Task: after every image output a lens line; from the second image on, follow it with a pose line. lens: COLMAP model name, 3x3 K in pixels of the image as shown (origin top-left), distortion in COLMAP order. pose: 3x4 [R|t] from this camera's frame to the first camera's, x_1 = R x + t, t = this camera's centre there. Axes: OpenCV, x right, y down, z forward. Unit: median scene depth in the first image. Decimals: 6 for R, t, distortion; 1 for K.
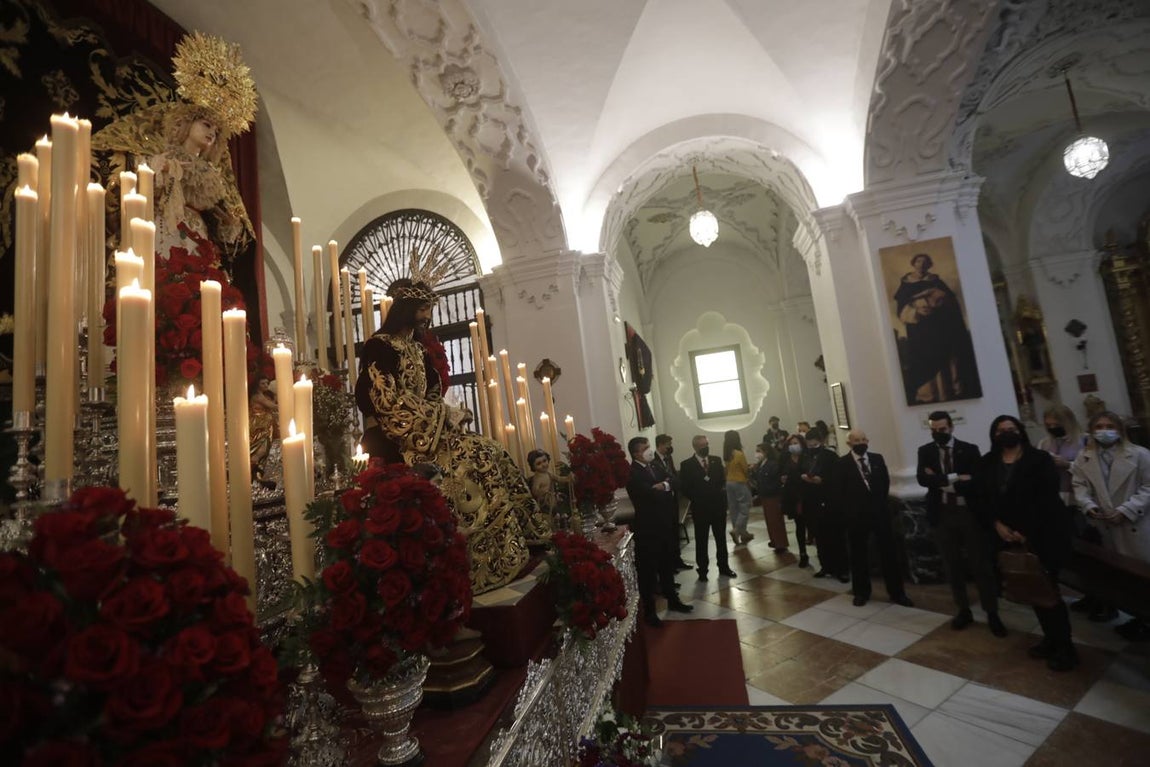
lens RADIAL K [[516.0, 0, 577.9], [0, 516.0, 379.5], [0, 0, 1]] dist [-0.029482, 0.008083]
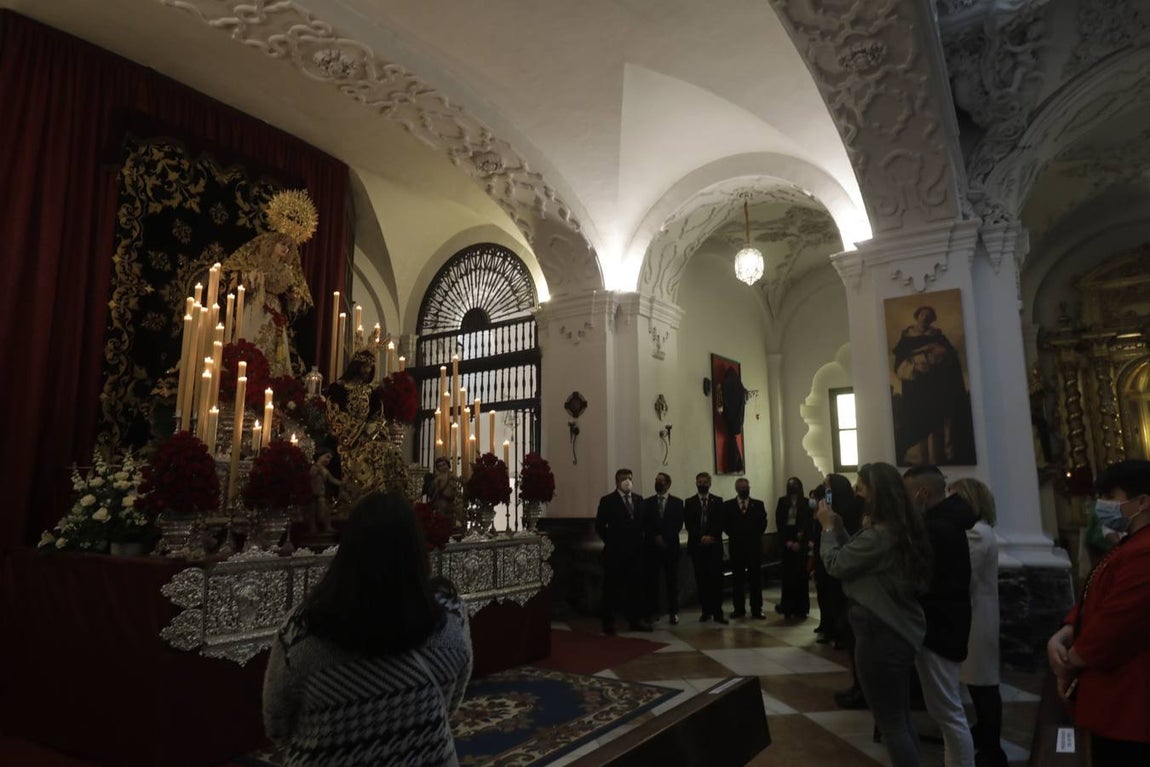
lens RADIAL K [[706.4, 0, 574.1], [0, 706.4, 384.8], [0, 0, 1]] dist [-0.004239, 0.000060]
pose [[0.936700, 0.058804, -0.345160, 0.514949], [-0.068457, 0.997528, -0.015832, -0.036963], [0.343376, 0.038459, 0.938410, -0.431356]]
